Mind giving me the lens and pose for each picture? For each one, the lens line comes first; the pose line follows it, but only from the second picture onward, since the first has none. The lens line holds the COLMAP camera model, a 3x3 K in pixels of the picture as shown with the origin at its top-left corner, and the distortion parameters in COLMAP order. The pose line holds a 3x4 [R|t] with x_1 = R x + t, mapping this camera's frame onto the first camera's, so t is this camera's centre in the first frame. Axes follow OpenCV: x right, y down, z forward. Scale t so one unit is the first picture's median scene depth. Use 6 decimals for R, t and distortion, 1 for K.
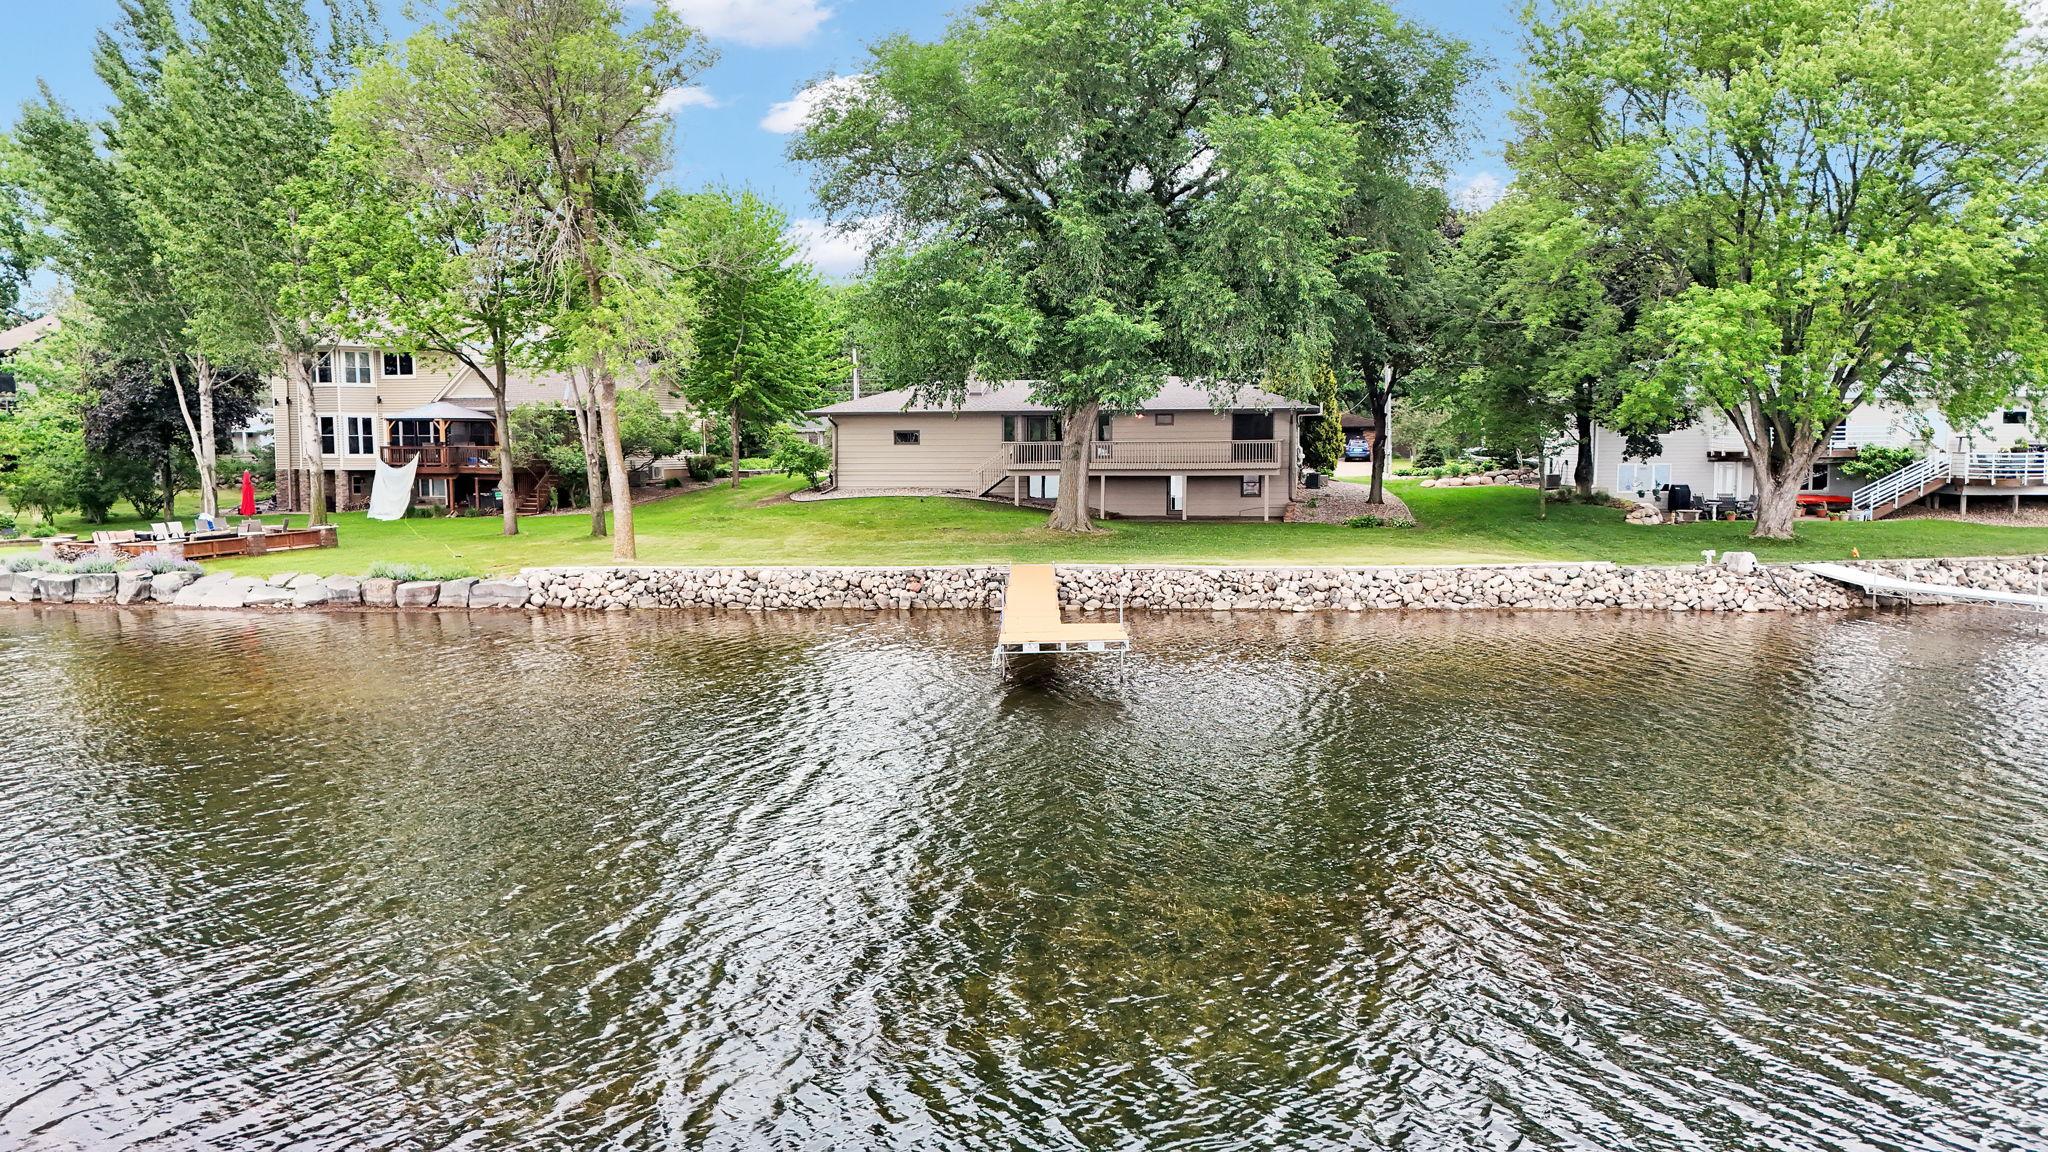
lens RADIAL K [[1504.8, 0, 1022.7], [0, 1504.8, 572.4], [0, 0, 1]] dist [0.075947, -0.069743]
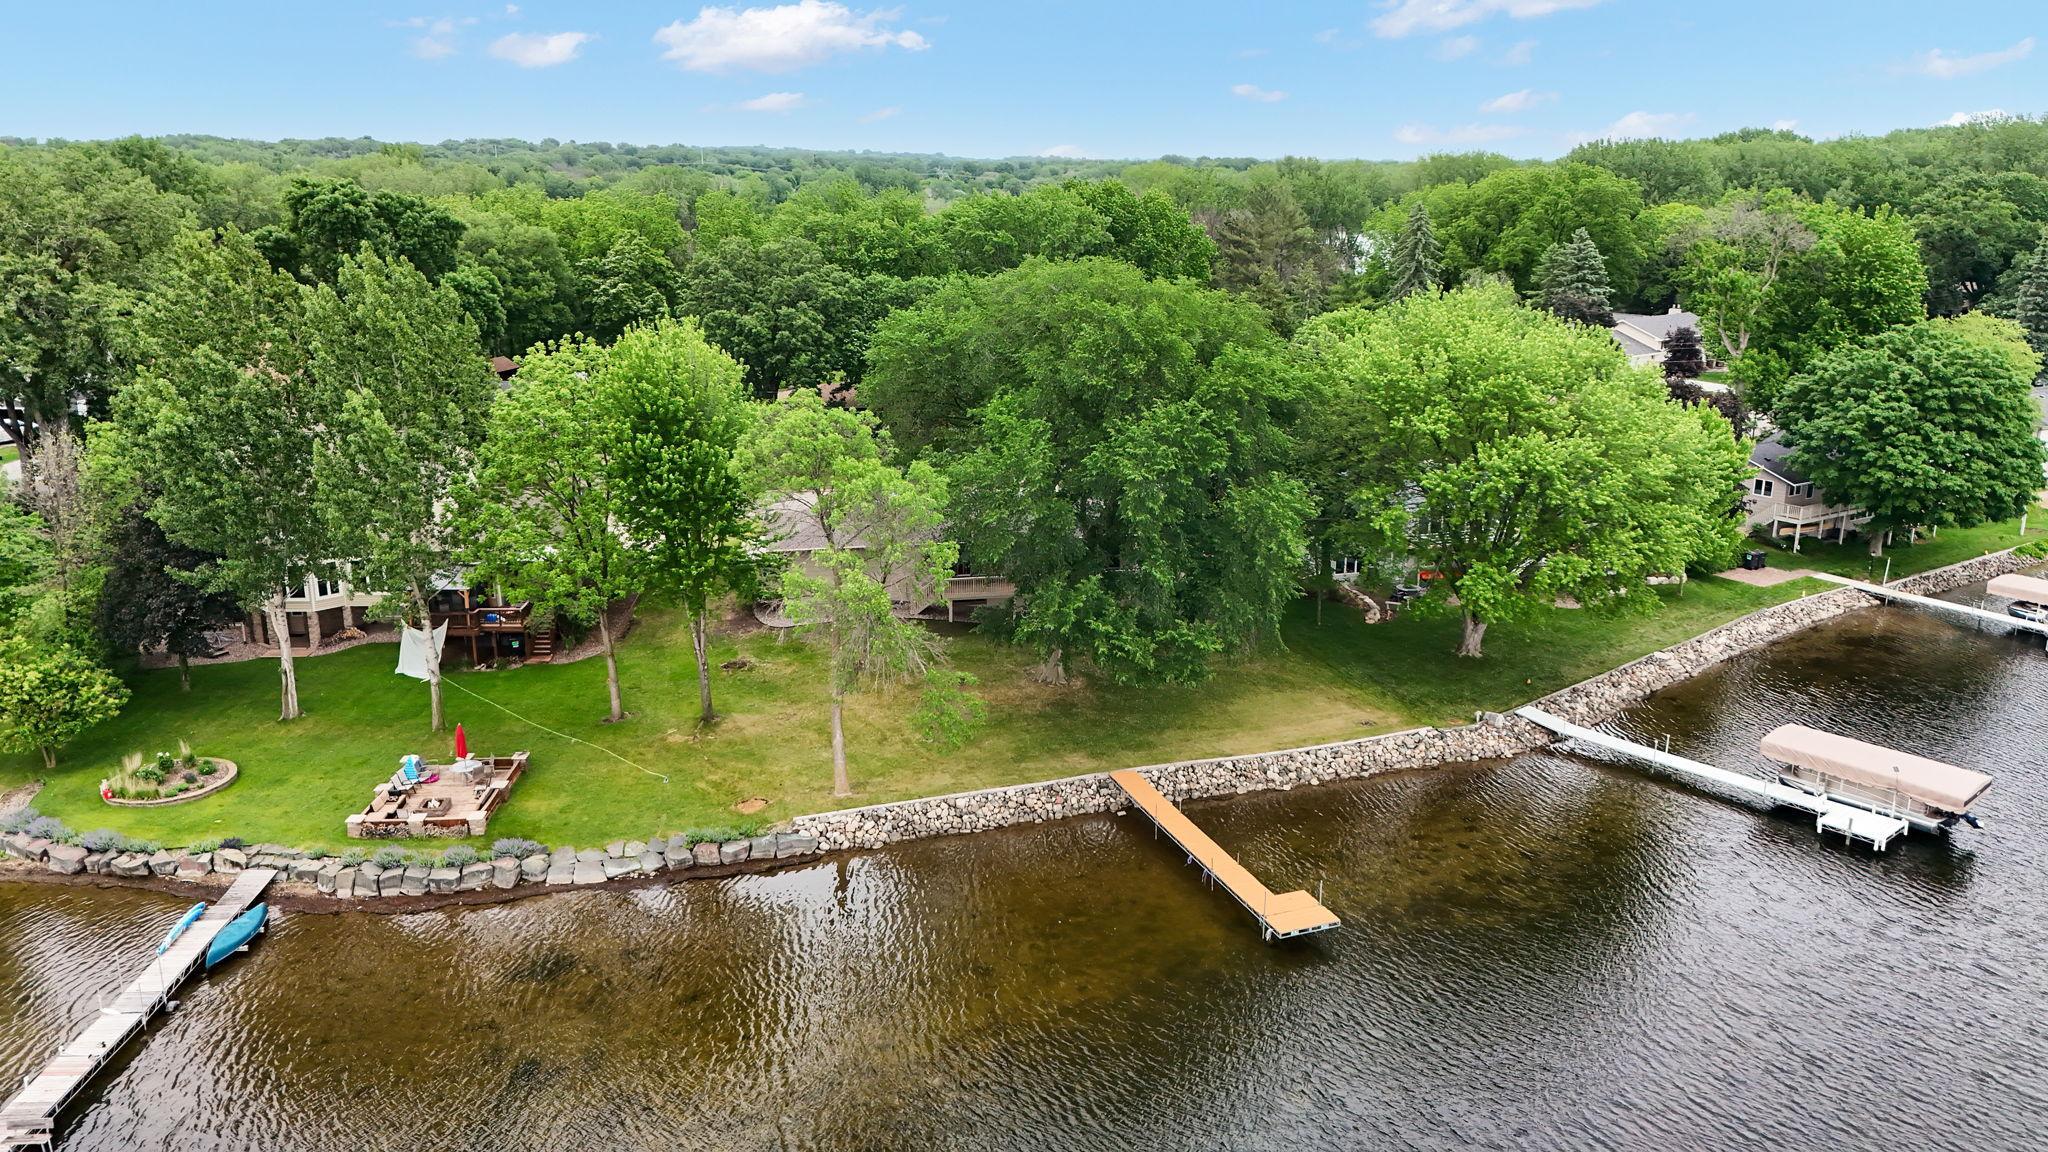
lens RADIAL K [[1508.2, 0, 1021.9], [0, 1508.2, 565.9], [0, 0, 1]] dist [0.071168, -0.065177]
pose [[0.930702, -0.089782, 0.354588, -0.625992], [0.028962, 0.984453, 0.173247, -0.489532], [-0.364629, -0.150971, 0.918832, -0.370255]]
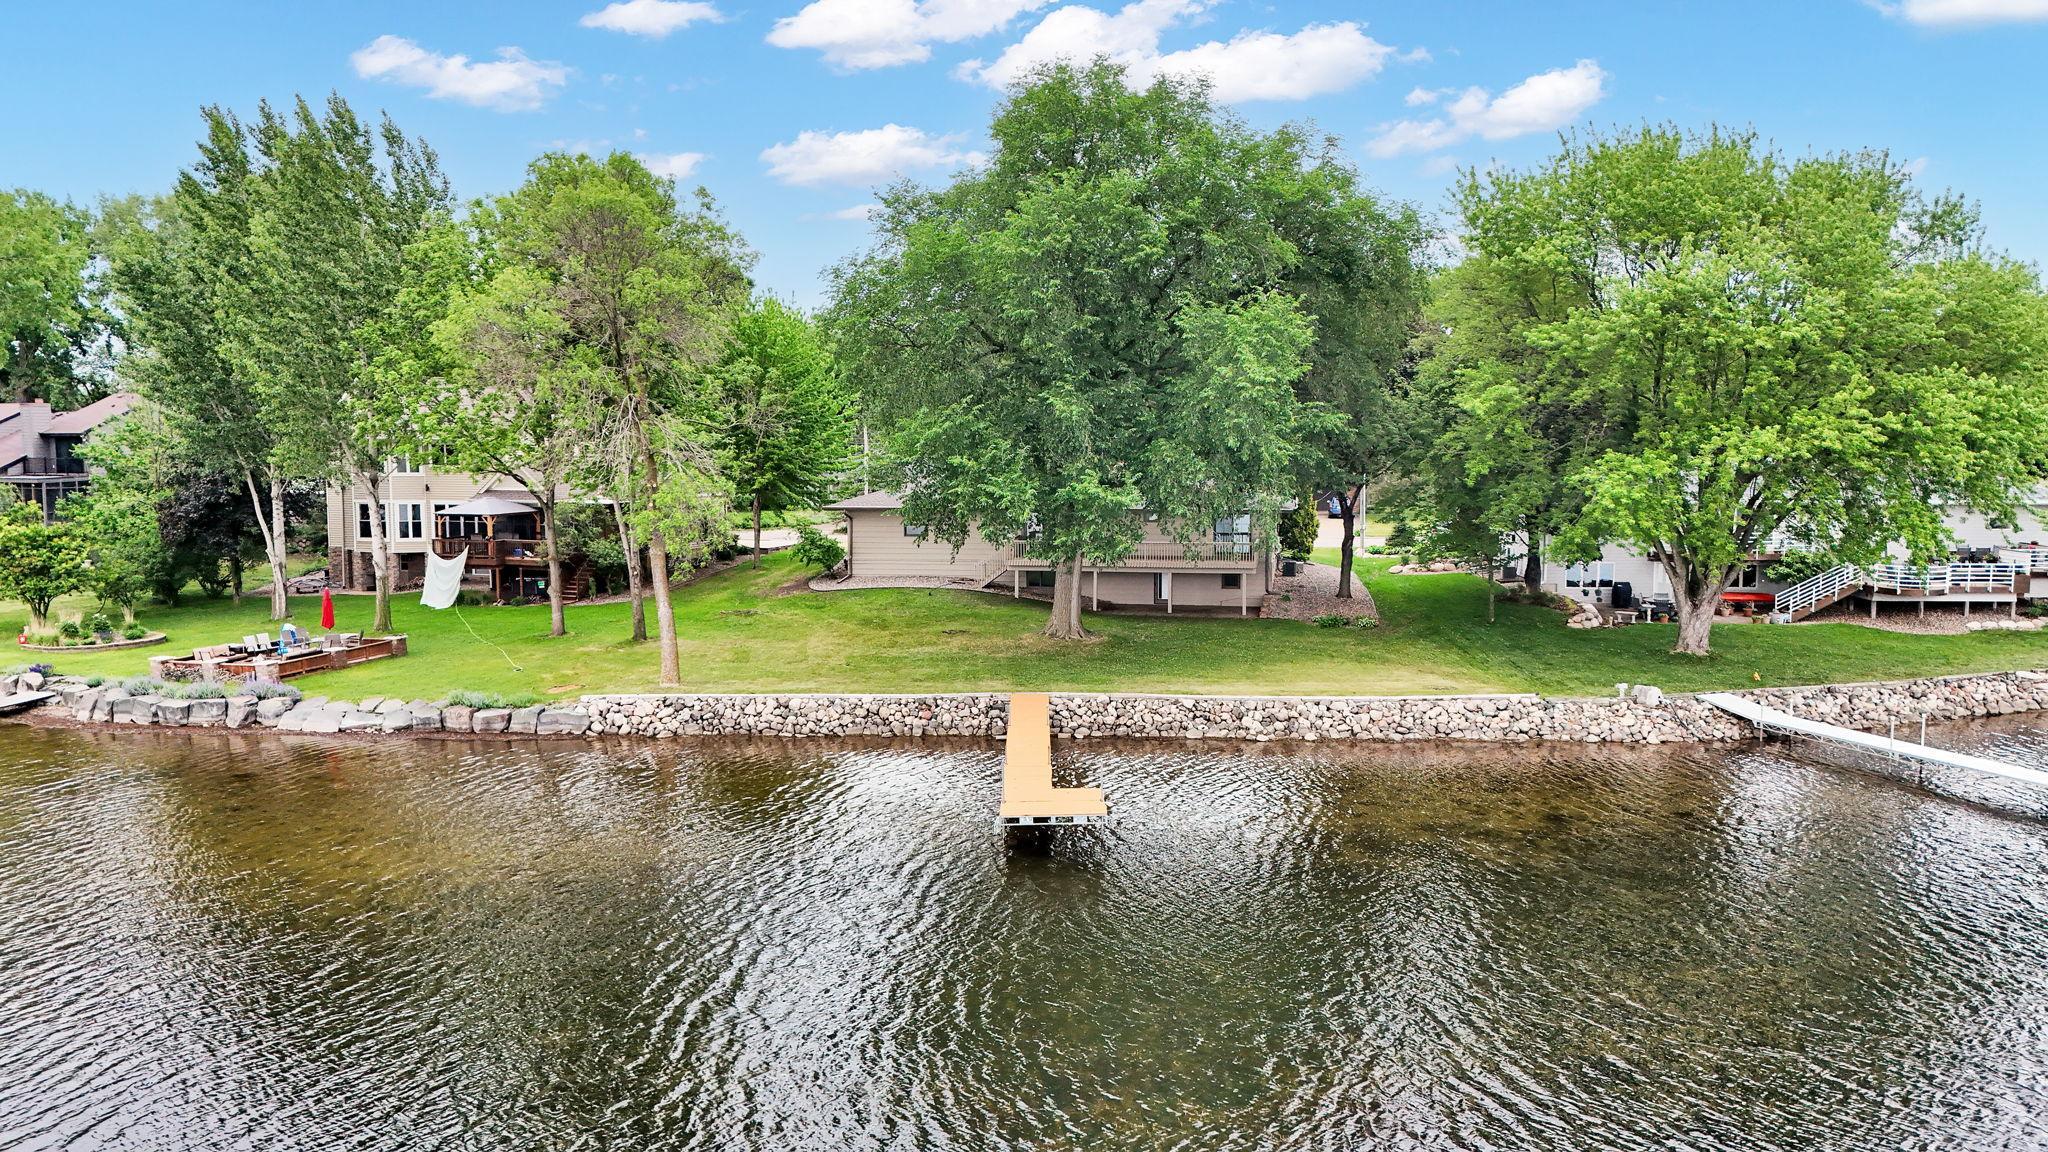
lens RADIAL K [[1504.8, 0, 1022.7], [0, 1504.8, 572.4], [0, 0, 1]] dist [0.075947, -0.069743]
pose [[0.999999, 0.000705, -0.001255, 0.002688], [-0.000700, 0.999992, 0.003976, -0.101553], [0.001258, -0.003975, 0.999991, -0.139618]]
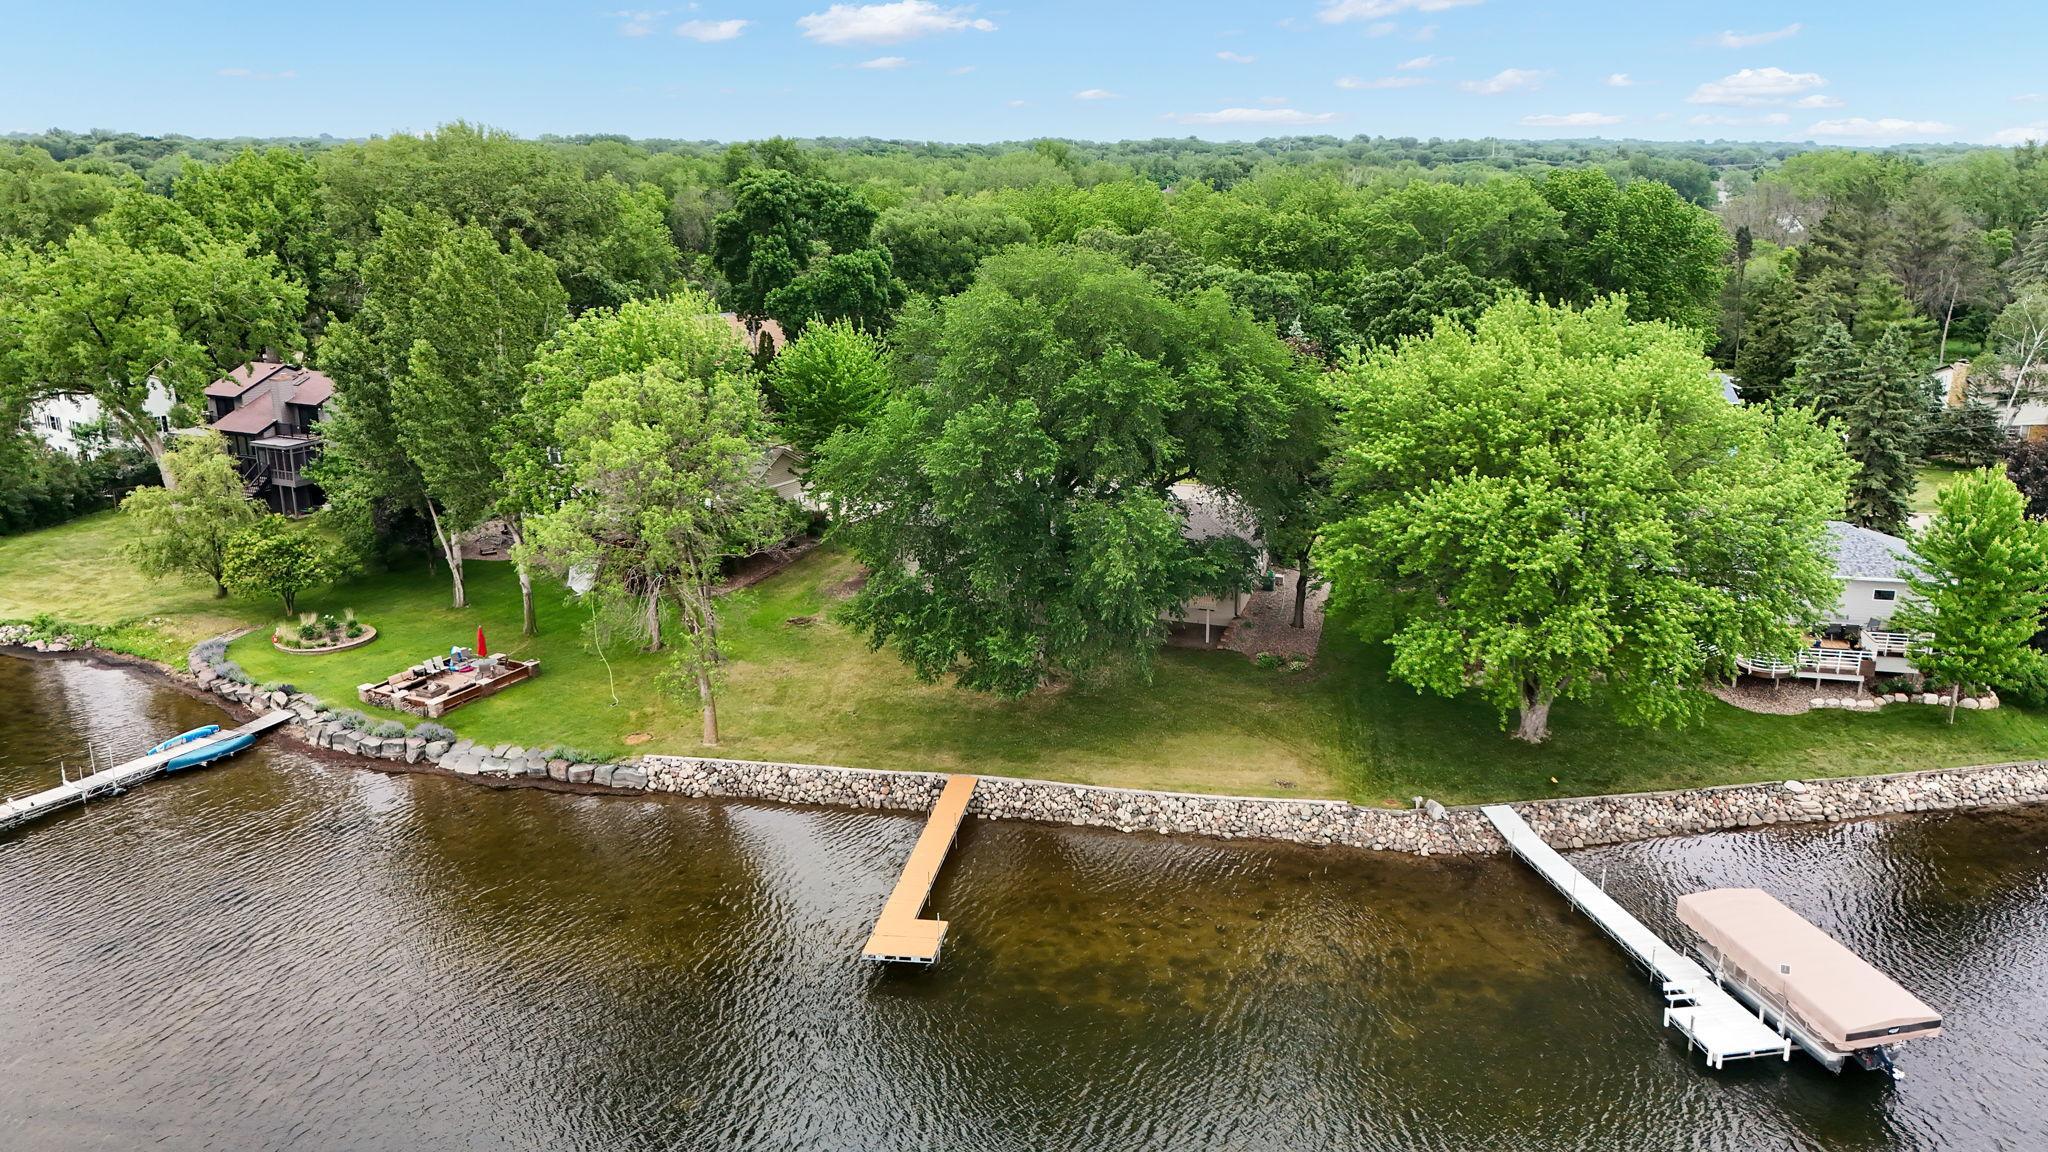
lens RADIAL K [[1504.8, 0, 1022.7], [0, 1504.8, 572.4], [0, 0, 1]] dist [0.075947, -0.069743]
pose [[0.989159, 0.040580, -0.141133, 0.270620], [-0.015156, 0.984140, 0.176742, -0.476105], [0.146066, -0.172687, 0.974086, -0.433828]]
